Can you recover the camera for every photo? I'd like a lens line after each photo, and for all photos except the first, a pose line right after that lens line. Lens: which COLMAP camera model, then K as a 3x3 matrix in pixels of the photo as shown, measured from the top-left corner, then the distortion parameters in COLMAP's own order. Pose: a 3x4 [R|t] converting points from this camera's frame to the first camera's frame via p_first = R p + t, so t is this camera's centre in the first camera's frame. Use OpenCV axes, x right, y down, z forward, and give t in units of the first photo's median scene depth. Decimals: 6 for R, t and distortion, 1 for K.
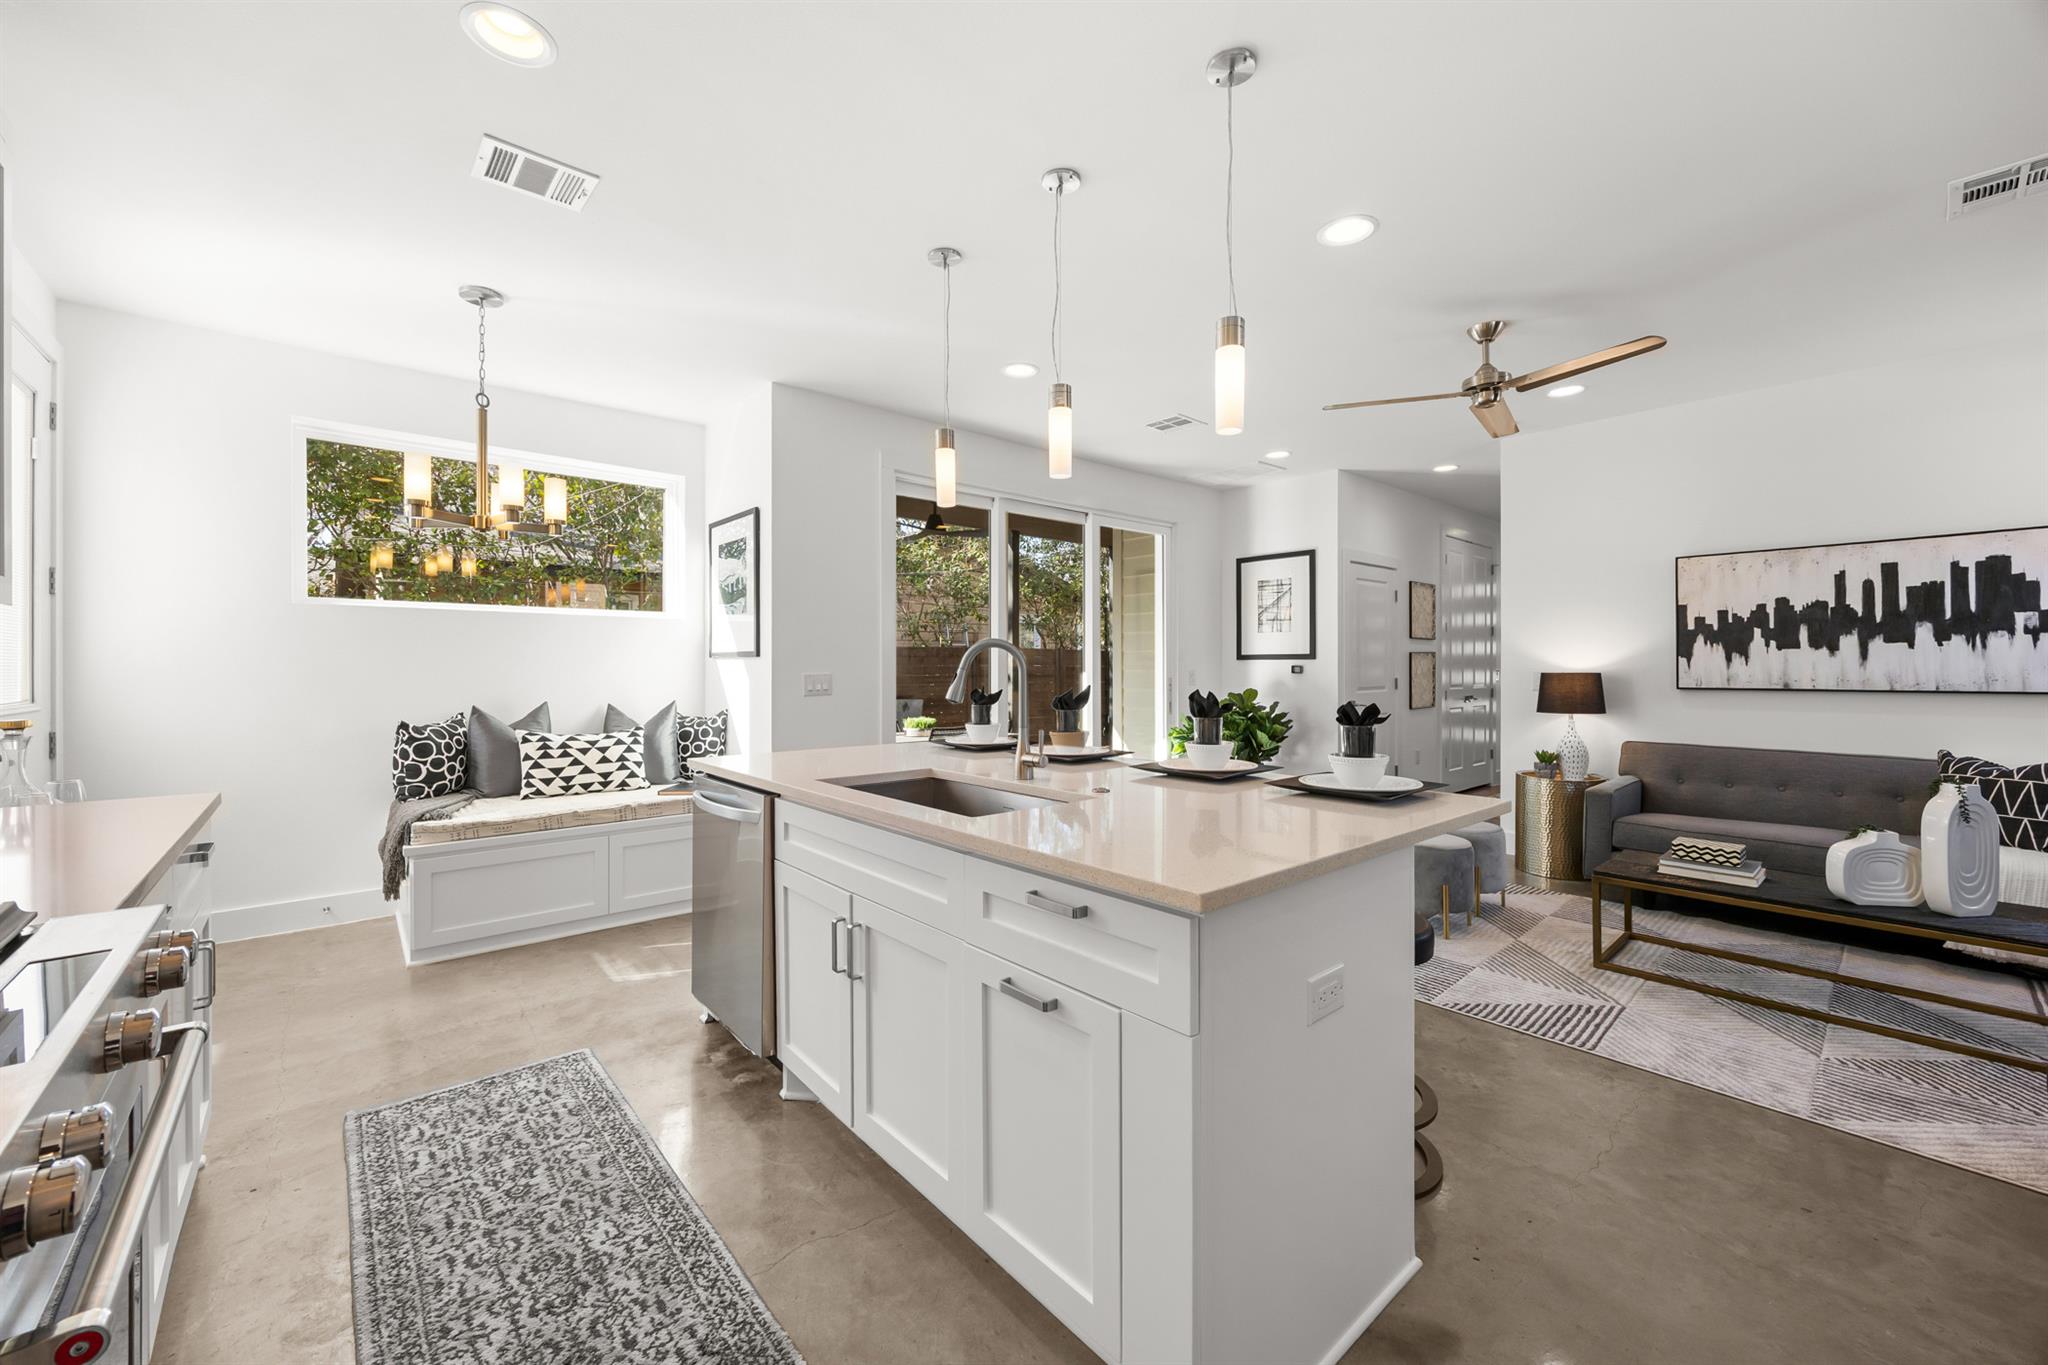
lens RADIAL K [[787.6, 0, 1013.2], [0, 787.6, 670.2], [0, 0, 1]] dist [-0.000343, -0.000070]
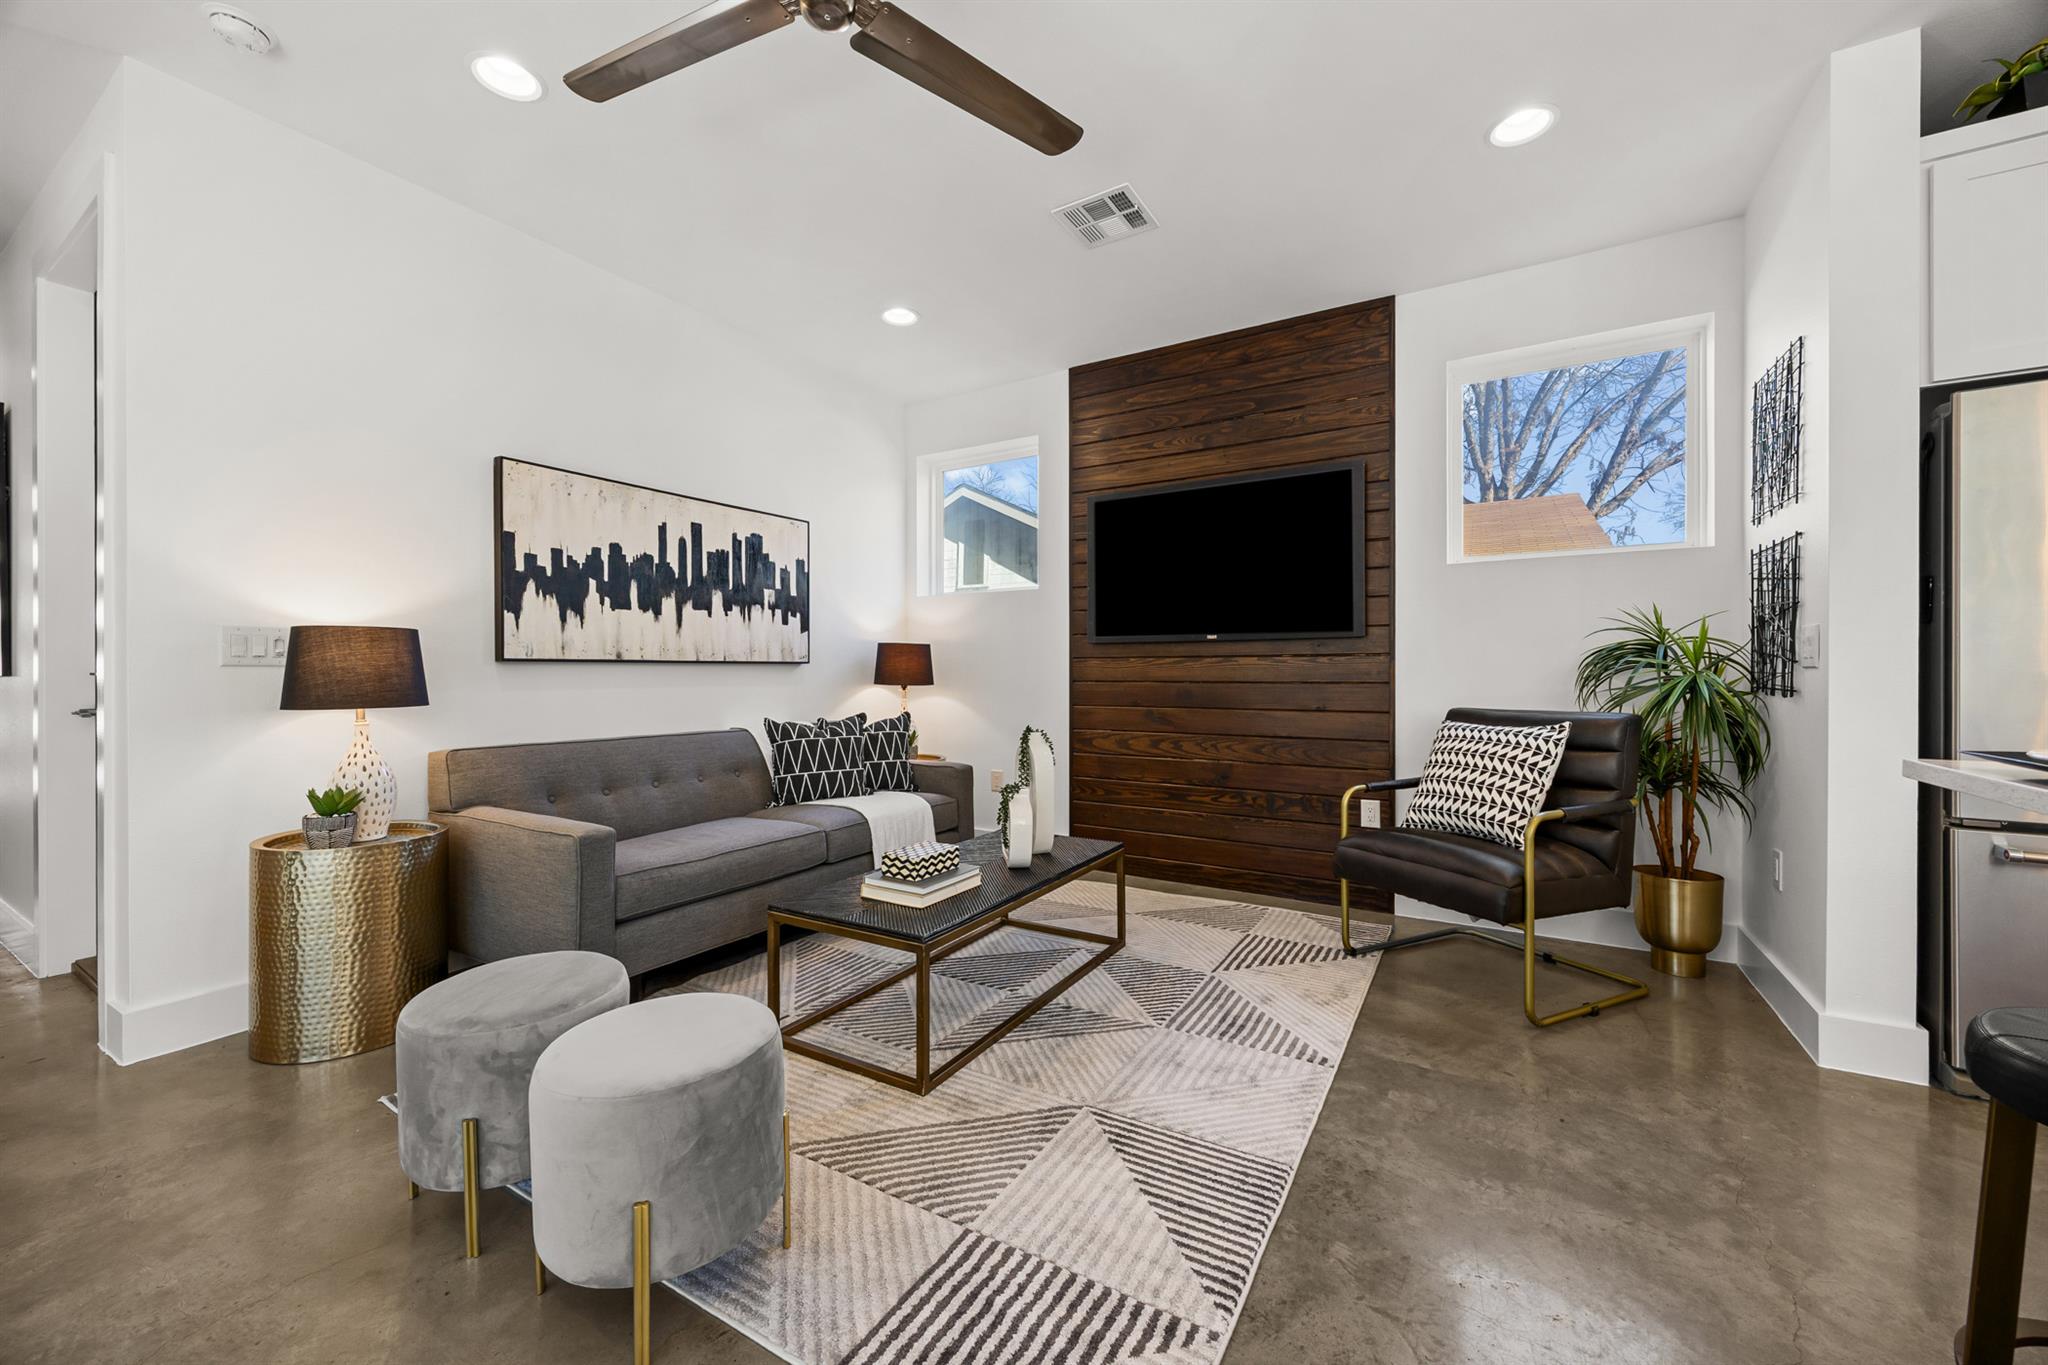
lens RADIAL K [[787.6, 0, 1022.4], [0, 787.6, 675.6], [0, 0, 1]] dist [-0.000343, -0.000070]
pose [[-0.311884, -0.000298, 0.950120, 0.118164], [0.005872, 0.999980, 0.002241, 0.044965], [-0.950102, 0.006278, -0.311877, 0.962806]]
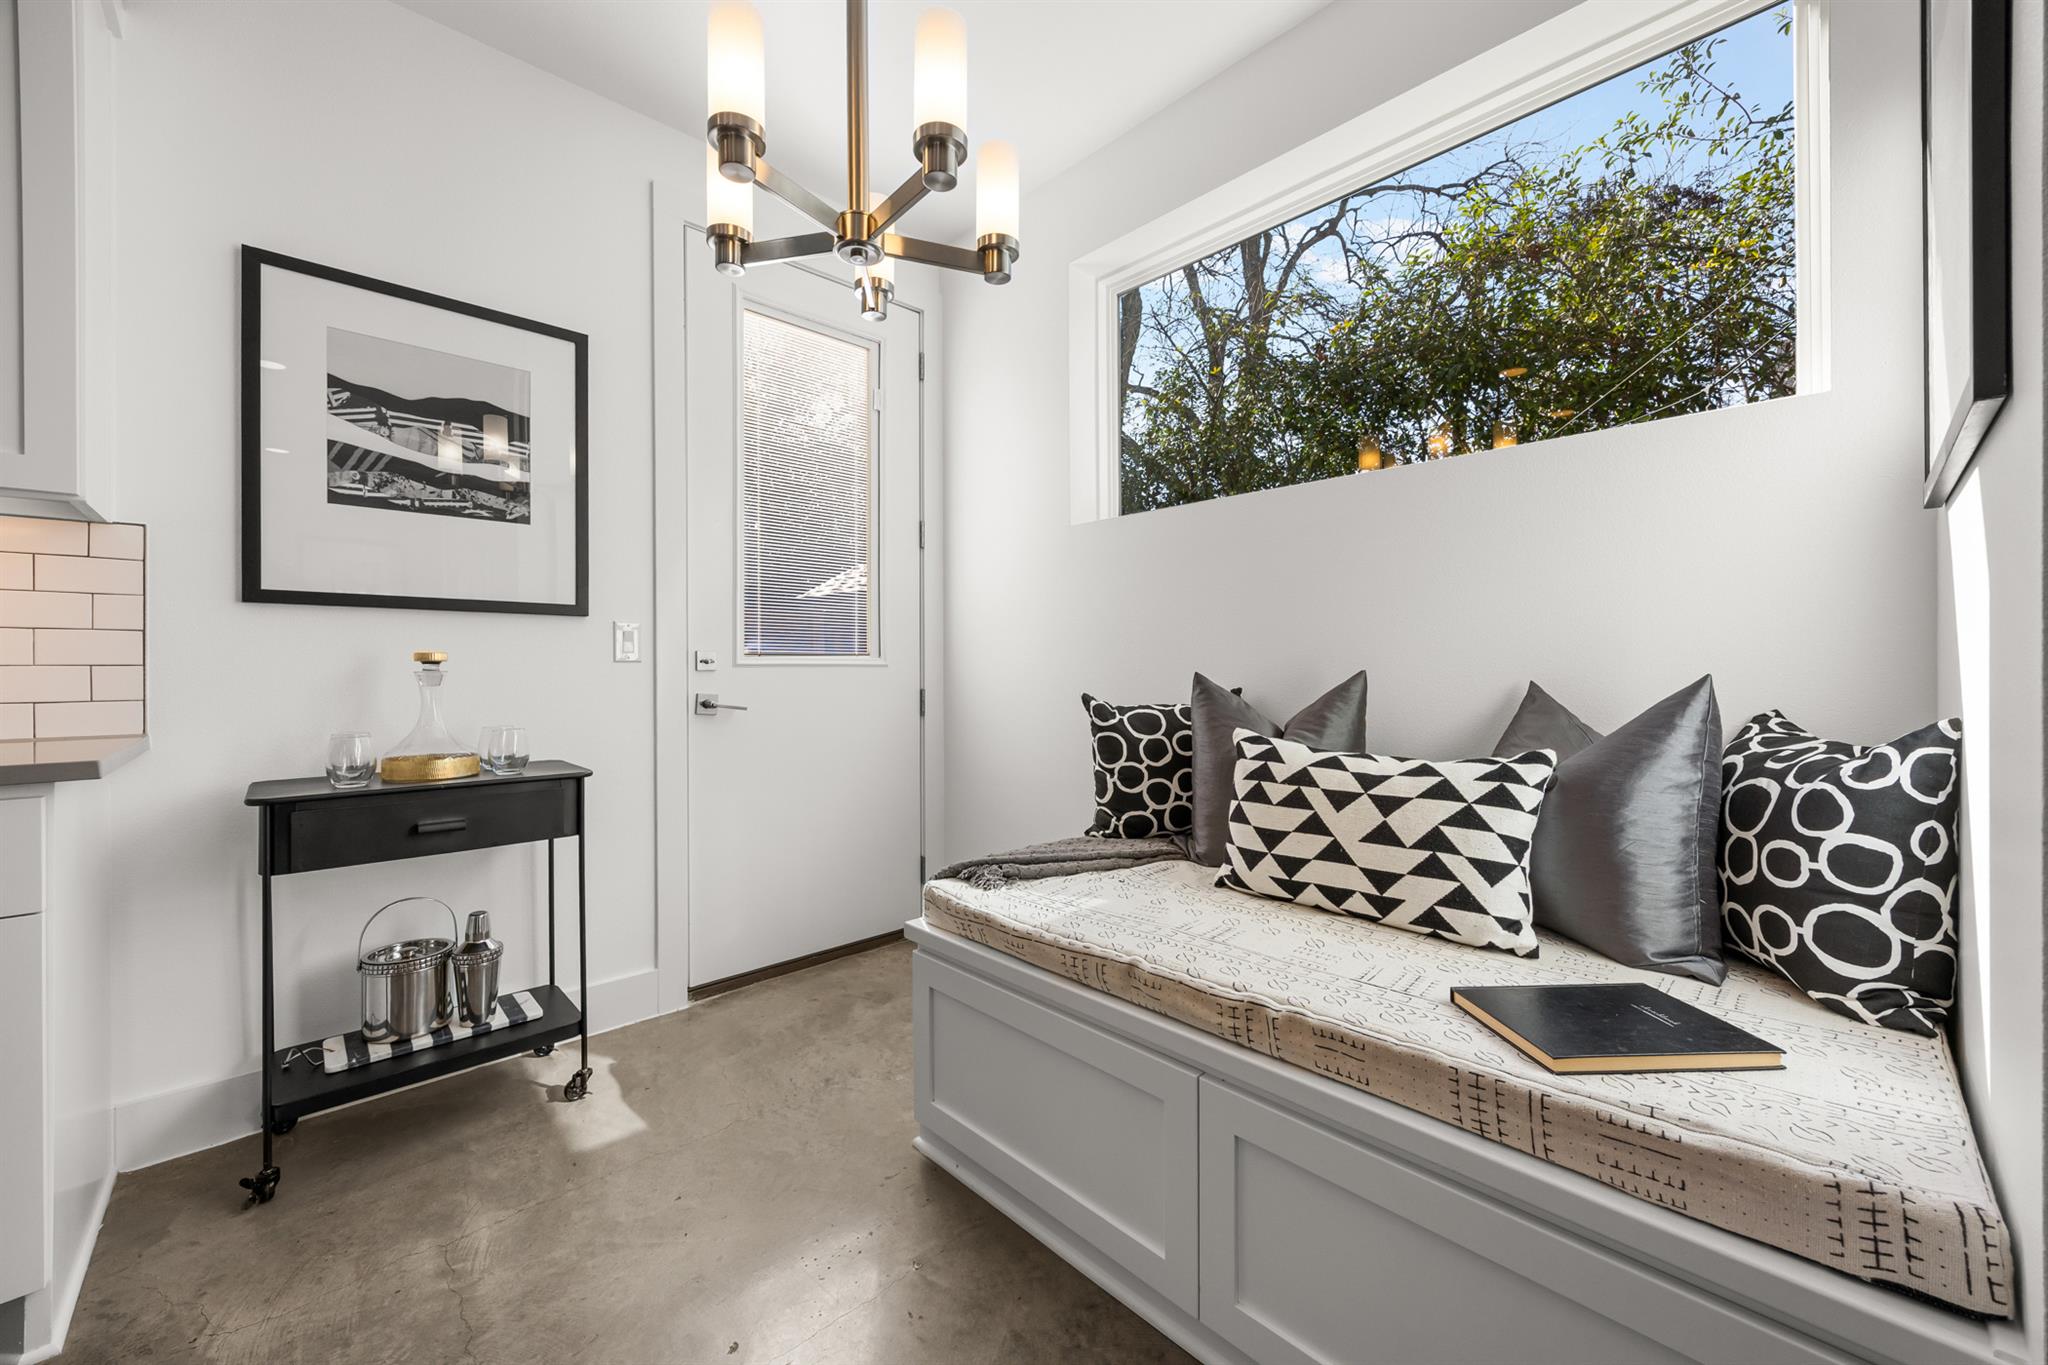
lens RADIAL K [[787.6, 0, 1028.3], [0, 787.6, 669.8], [0, 0, 1]] dist [-0.000343, -0.000070]
pose [[0.050842, 0.000983, -0.998706, -0.197265], [-0.002437, 0.999997, 0.000860, 0.045240], [0.998704, 0.002391, 0.050844, 0.910797]]
